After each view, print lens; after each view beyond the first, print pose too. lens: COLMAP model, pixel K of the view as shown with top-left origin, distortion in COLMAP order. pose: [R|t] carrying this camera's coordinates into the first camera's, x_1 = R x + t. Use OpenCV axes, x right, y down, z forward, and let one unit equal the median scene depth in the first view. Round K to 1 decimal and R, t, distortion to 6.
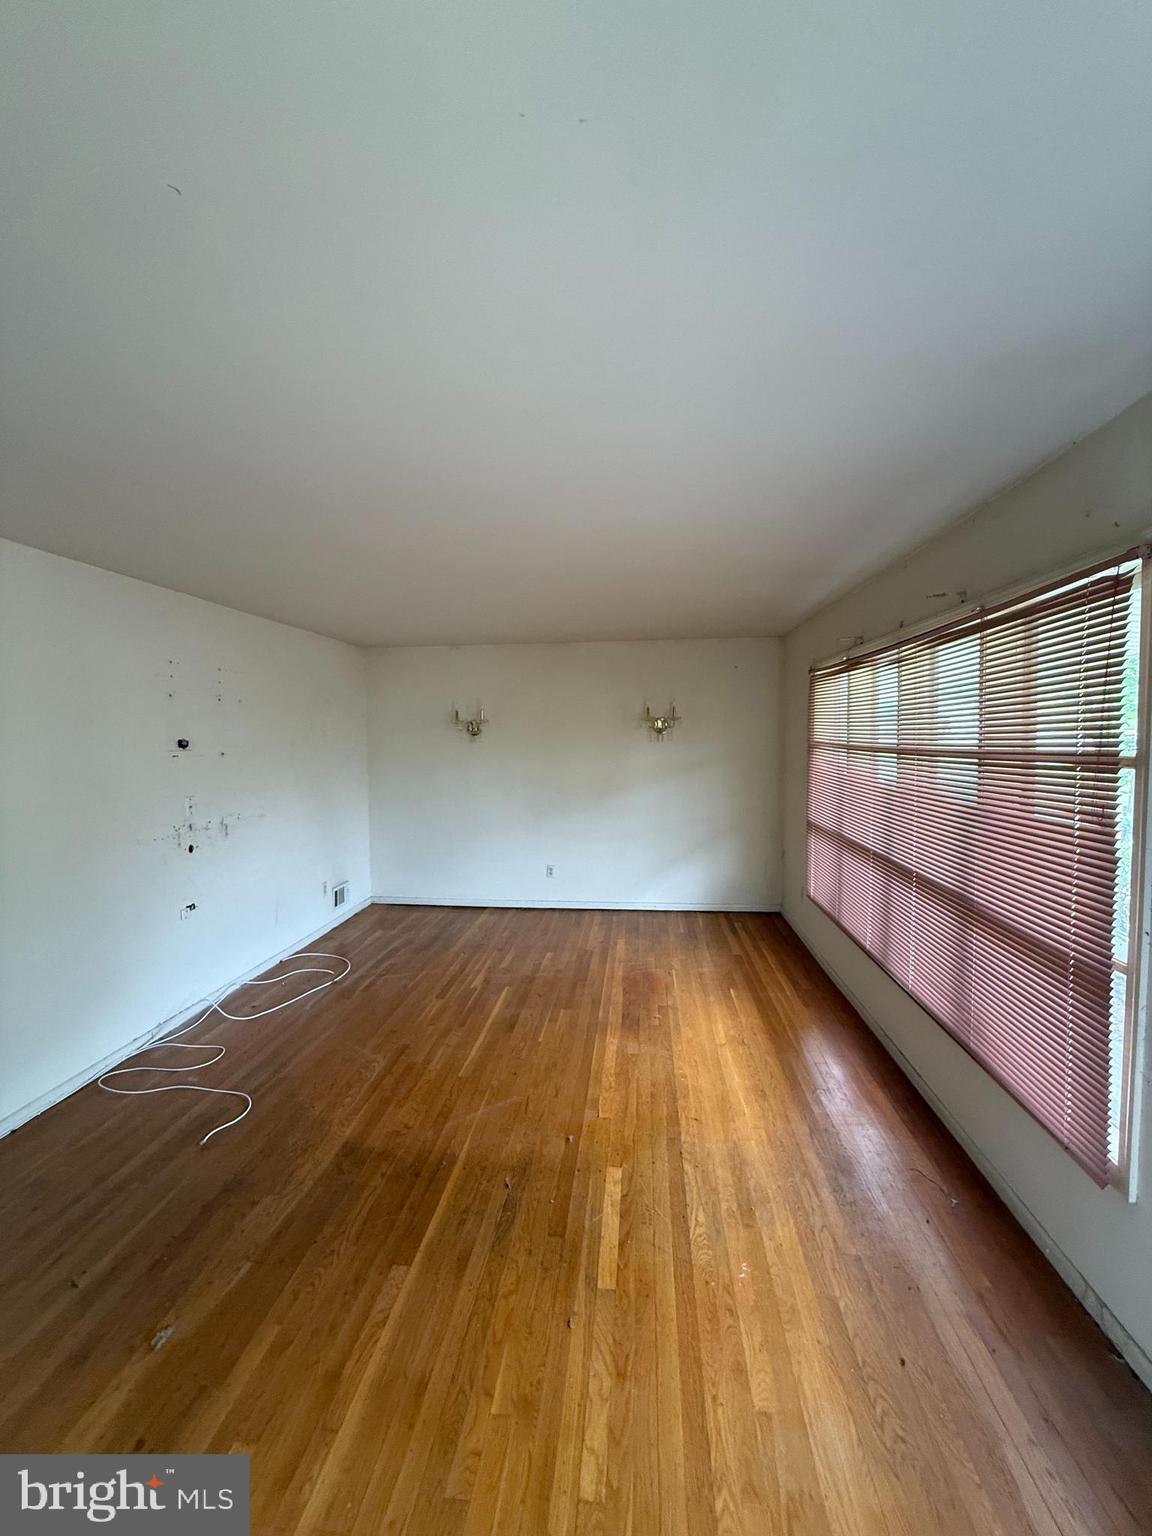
lens RADIAL K [[615.8, 0, 576.0], [0, 615.8, 768.0], [0, 0, 1]] dist [0.000580, 0.000383]
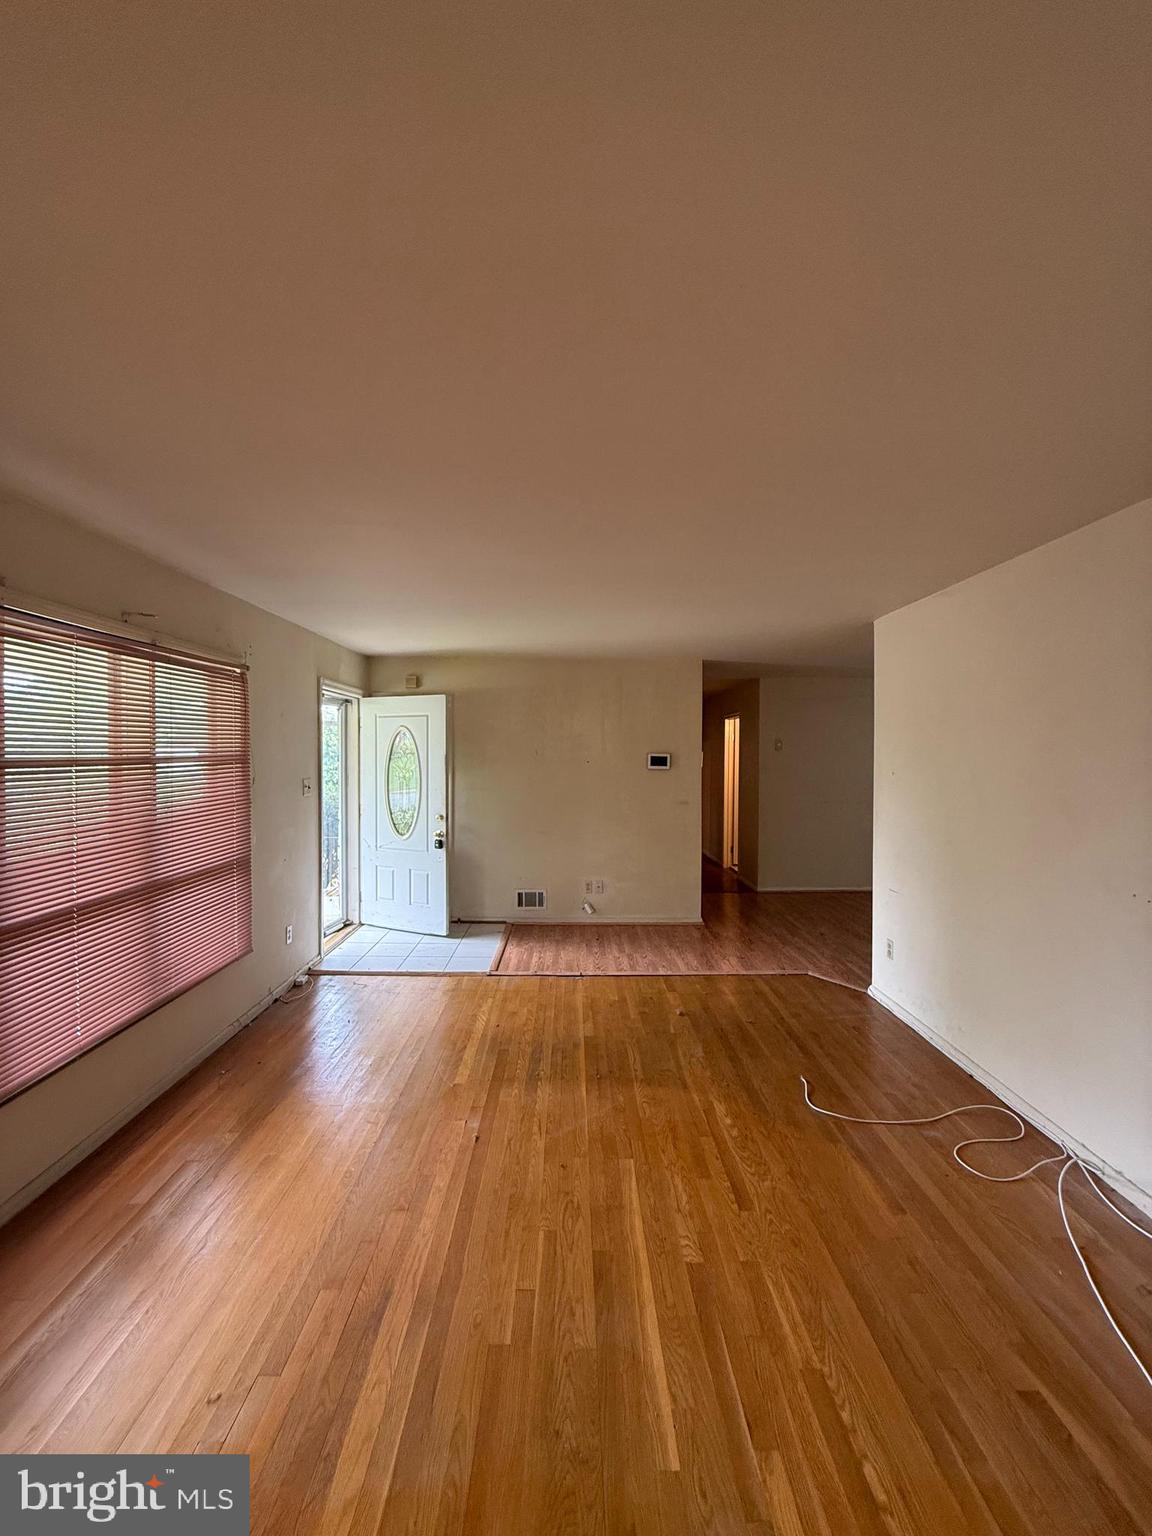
lens RADIAL K [[615.8, 0, 576.0], [0, 615.8, 768.0], [0, 0, 1]] dist [0.000580, 0.000383]
pose [[-0.993474, 0.010901, -0.113536, -0.029186], [0.002162, 0.997043, 0.076812, -0.073232], [0.114038, 0.076065, -0.990560, 1.672920]]
